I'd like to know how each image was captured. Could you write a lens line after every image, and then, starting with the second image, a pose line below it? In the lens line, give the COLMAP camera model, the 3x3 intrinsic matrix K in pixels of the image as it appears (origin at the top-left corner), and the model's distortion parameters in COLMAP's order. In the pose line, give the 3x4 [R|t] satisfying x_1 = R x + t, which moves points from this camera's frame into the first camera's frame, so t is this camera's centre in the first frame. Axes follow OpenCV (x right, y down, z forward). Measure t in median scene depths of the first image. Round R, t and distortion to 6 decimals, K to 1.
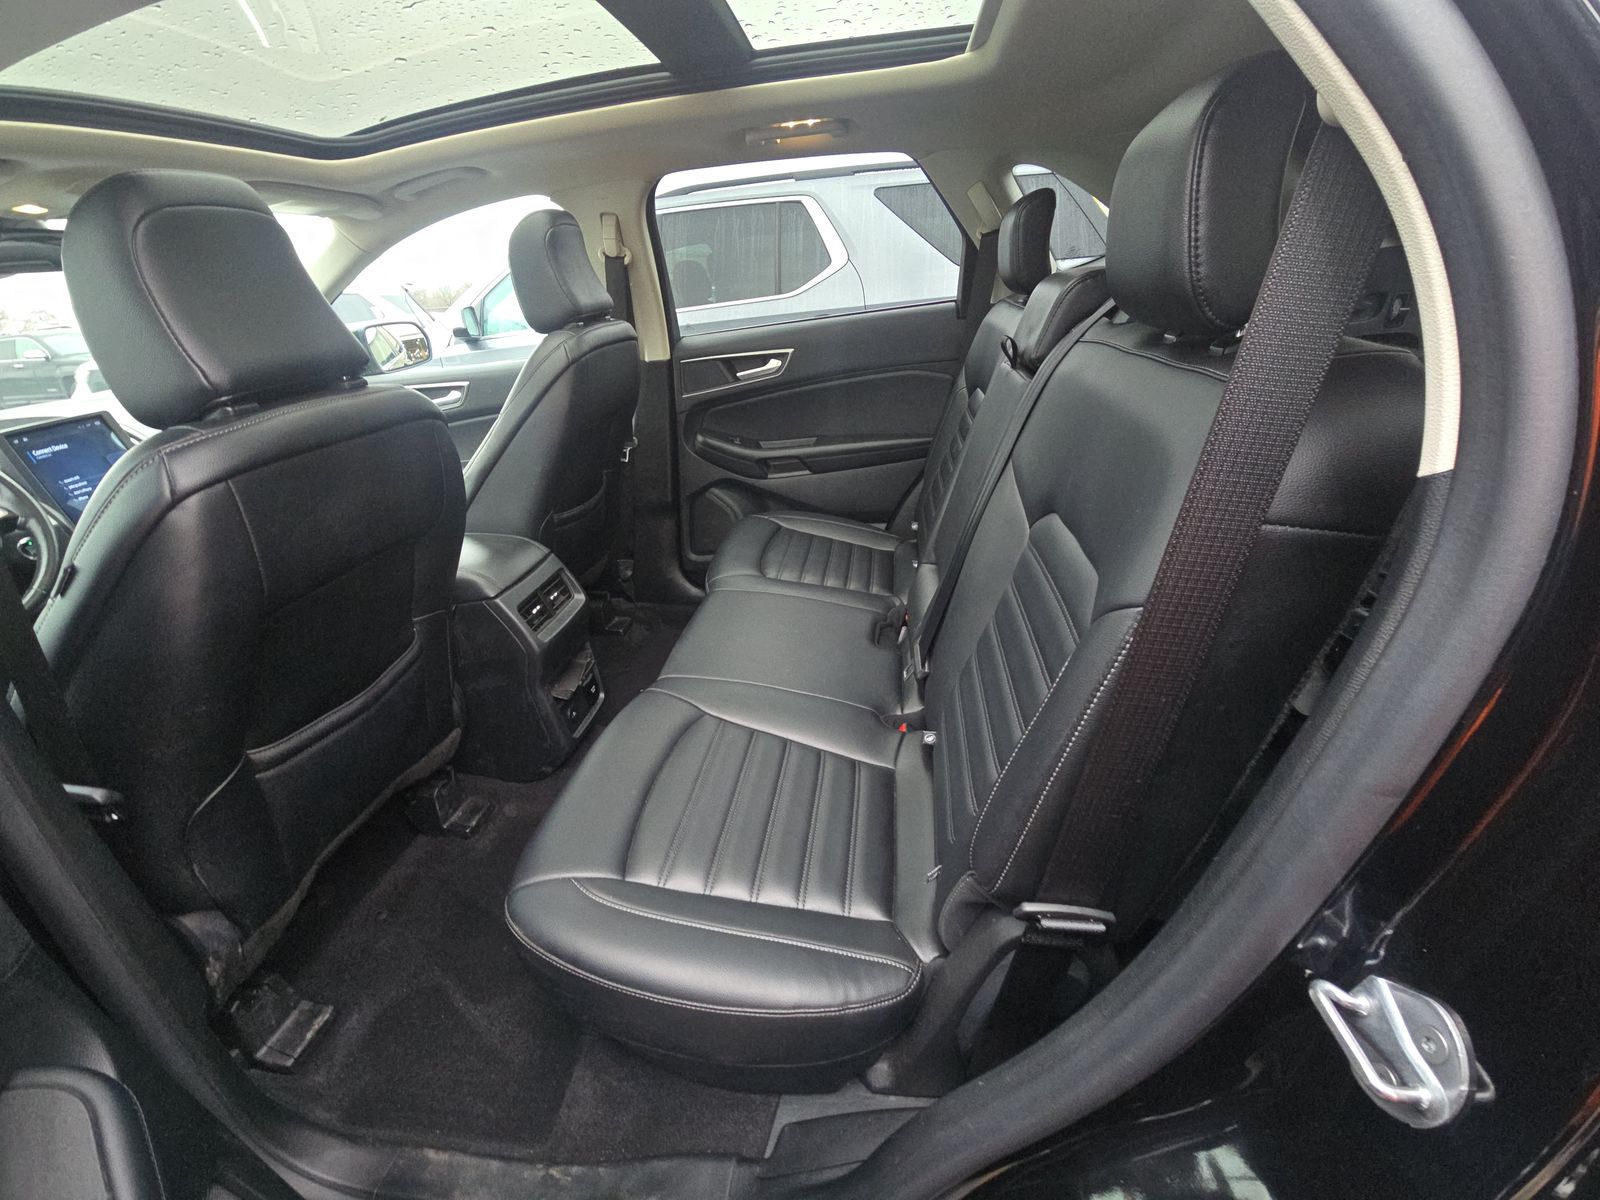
lens RADIAL K [[652.8, 0, 786.5], [0, 652.8, 595.5], [0, 0, 1]] dist [0.007073, -0.007871]
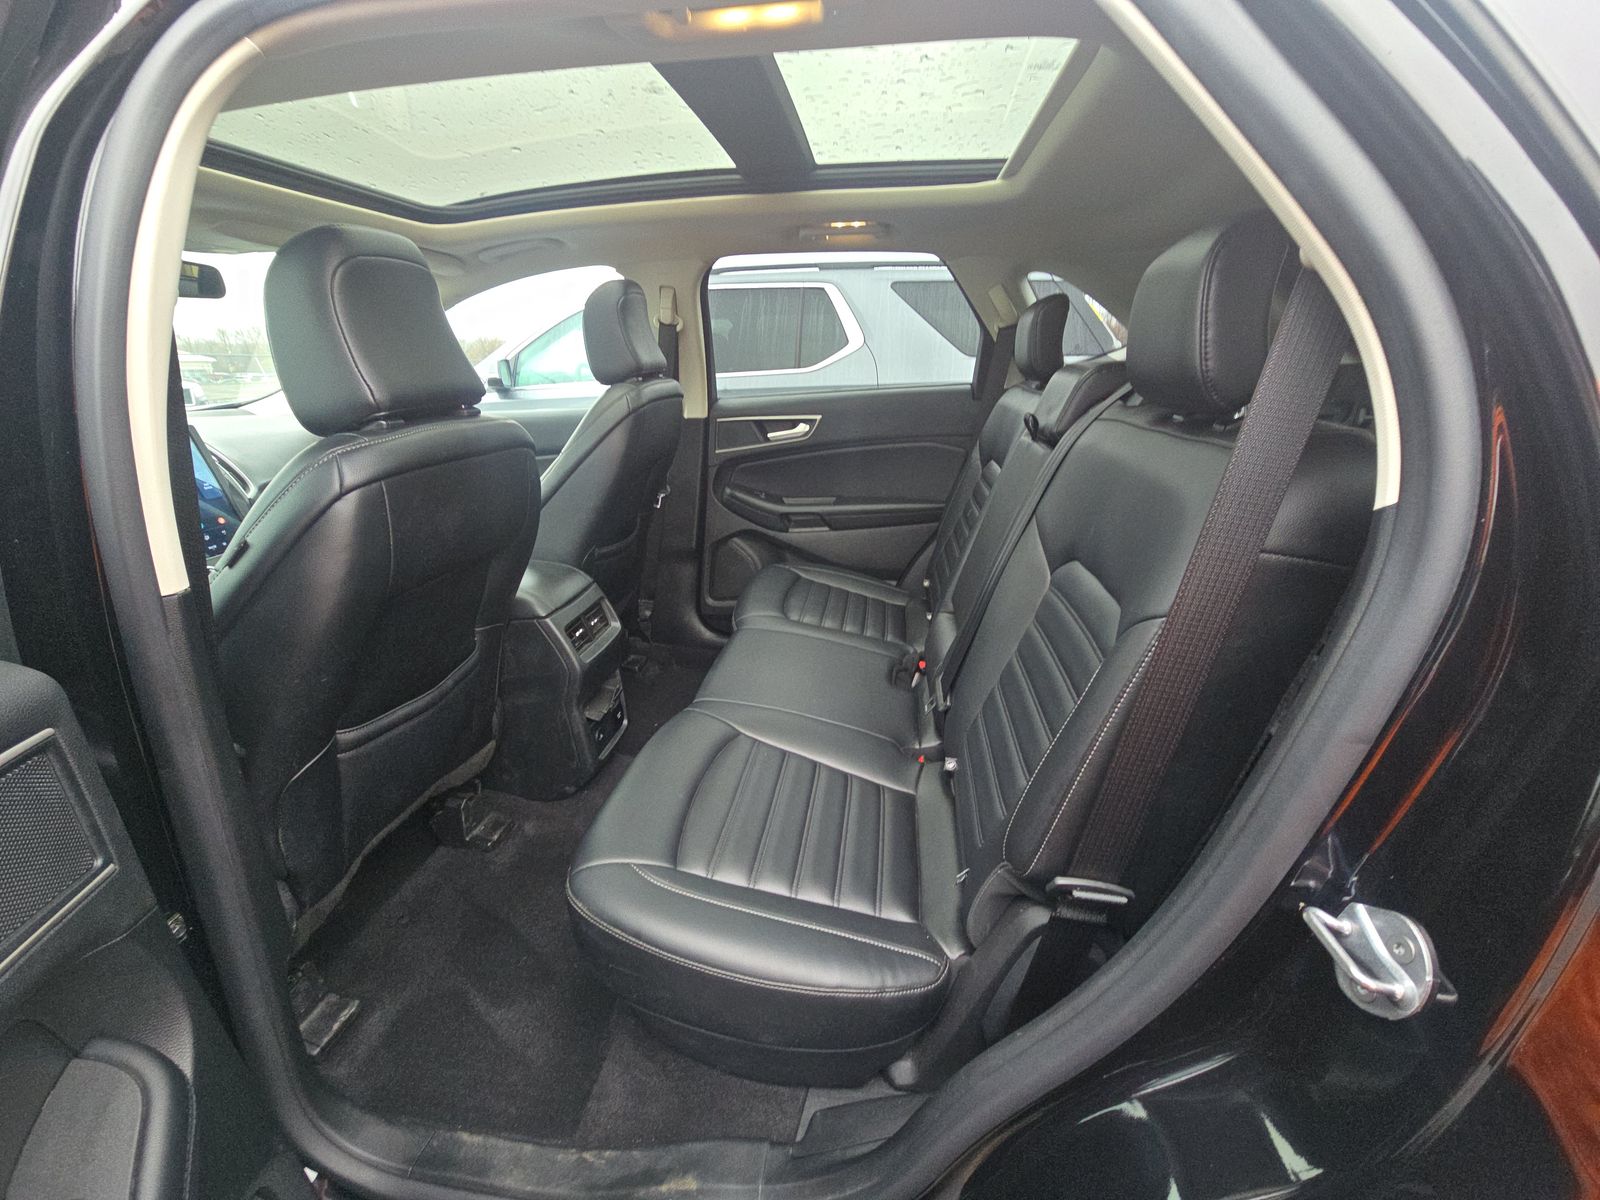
lens RADIAL K [[652.8, 0, 786.5], [0, 652.8, 595.5], [0, 0, 1]] dist [0.007073, -0.007871]
pose [[0.997804, 0.063736, 0.018016, -0.083764], [-0.061606, 0.992989, -0.100887, 0.059728], [-0.024320, 0.099555, 0.994735, -0.094954]]
